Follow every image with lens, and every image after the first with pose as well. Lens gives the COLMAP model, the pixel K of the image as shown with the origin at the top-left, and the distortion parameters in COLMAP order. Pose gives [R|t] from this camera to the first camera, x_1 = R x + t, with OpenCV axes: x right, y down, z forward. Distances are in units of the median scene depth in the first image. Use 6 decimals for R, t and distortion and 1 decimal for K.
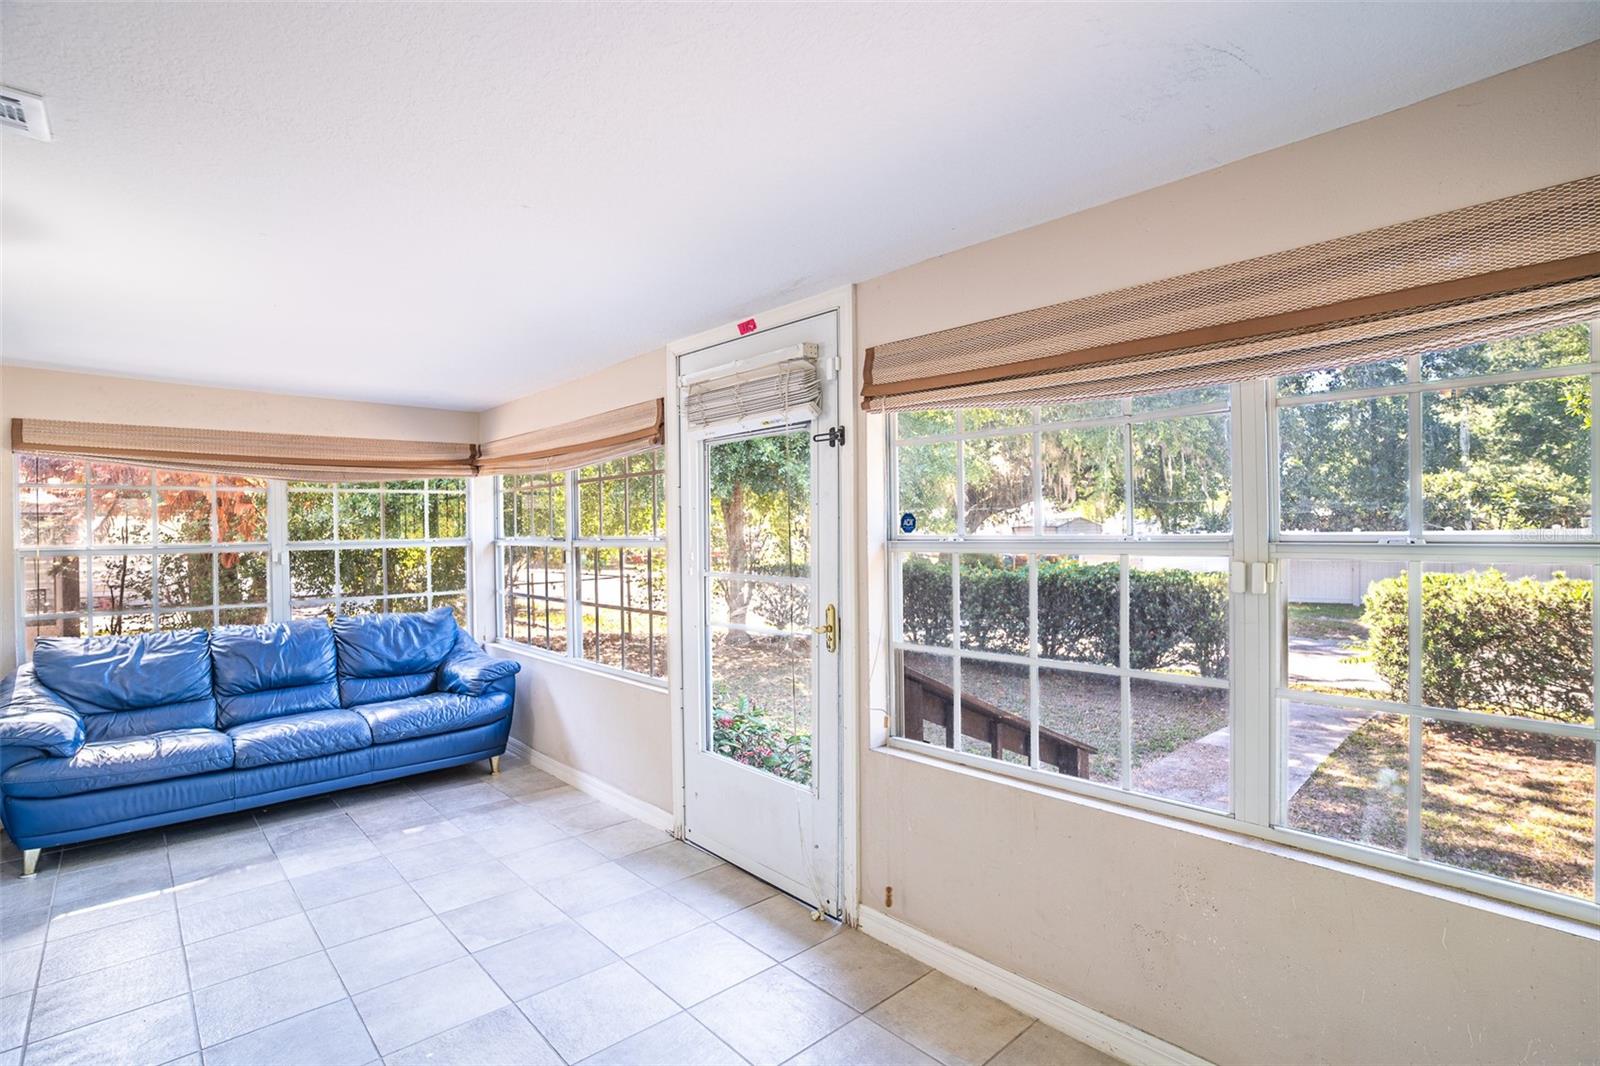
lens RADIAL K [[777.2, 0, 799.9], [0, 777.2, 532.6], [0, 0, 1]] dist [-0.036791, -0.000427]
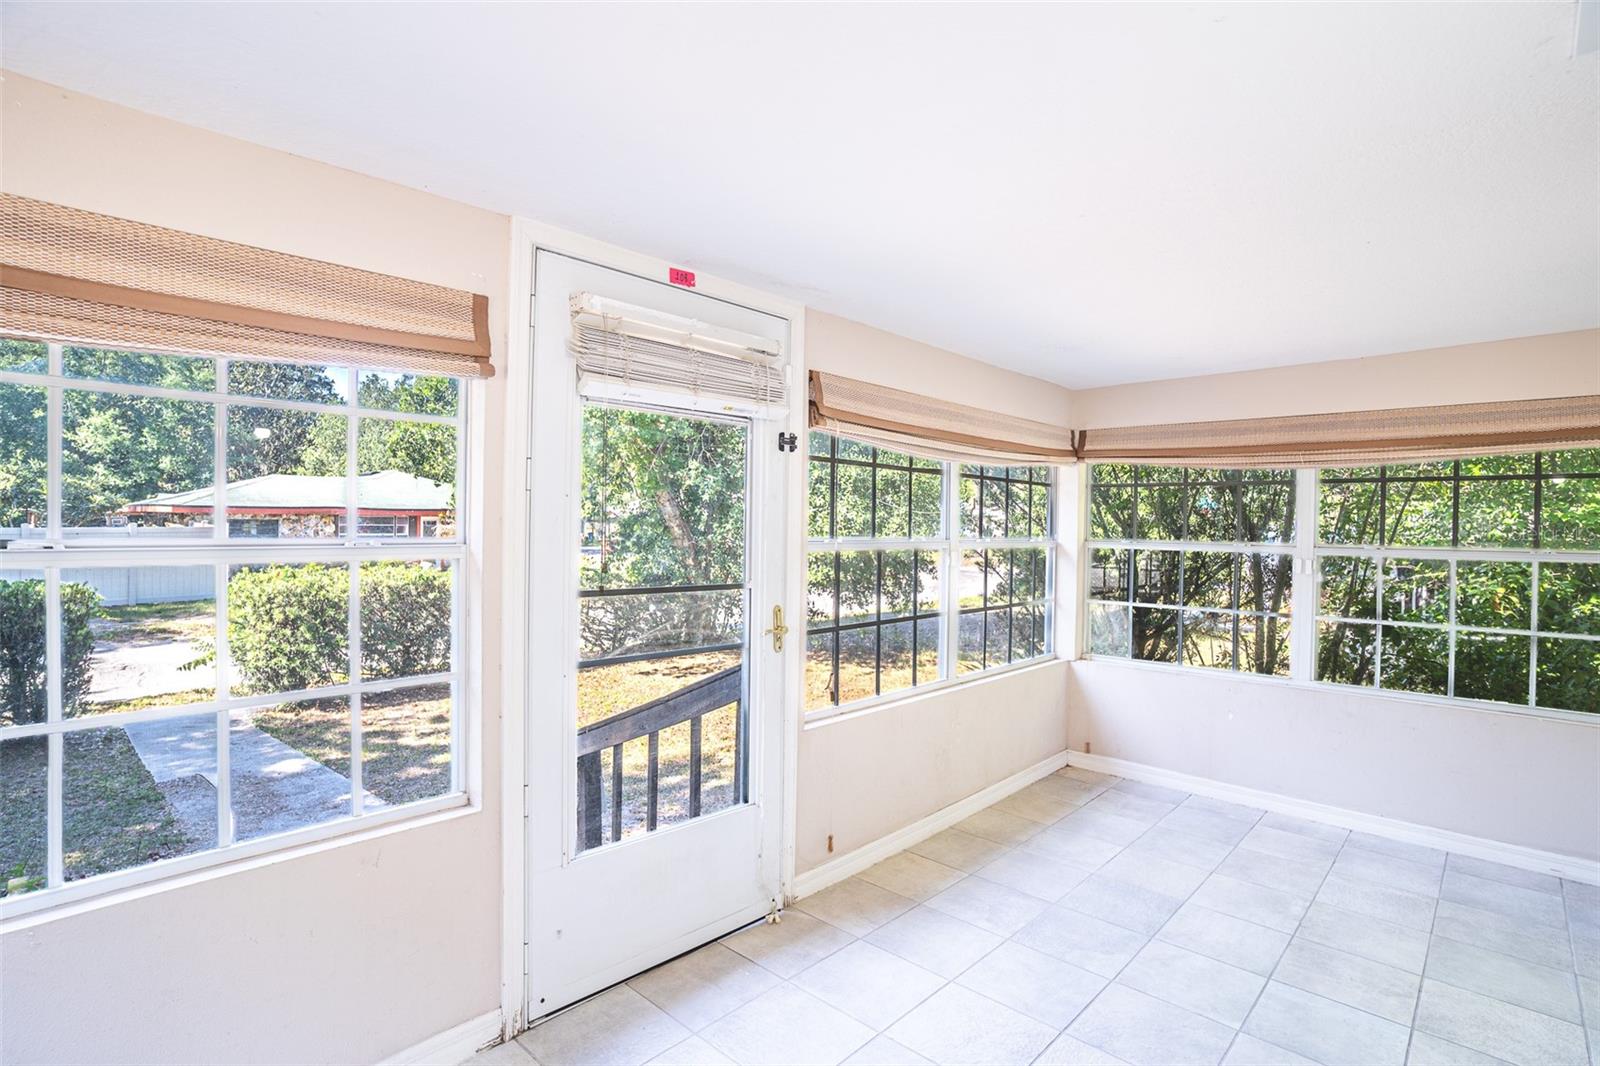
lens RADIAL K [[777.2, 0, 799.7], [0, 777.2, 532.4], [0, 0, 1]] dist [-0.036791, -0.000427]
pose [[-0.063265, 0.001199, 0.997996, -0.946394], [-0.008214, 0.999965, -0.001722, -0.001539], [-0.997963, -0.008307, -0.063253, 1.003783]]
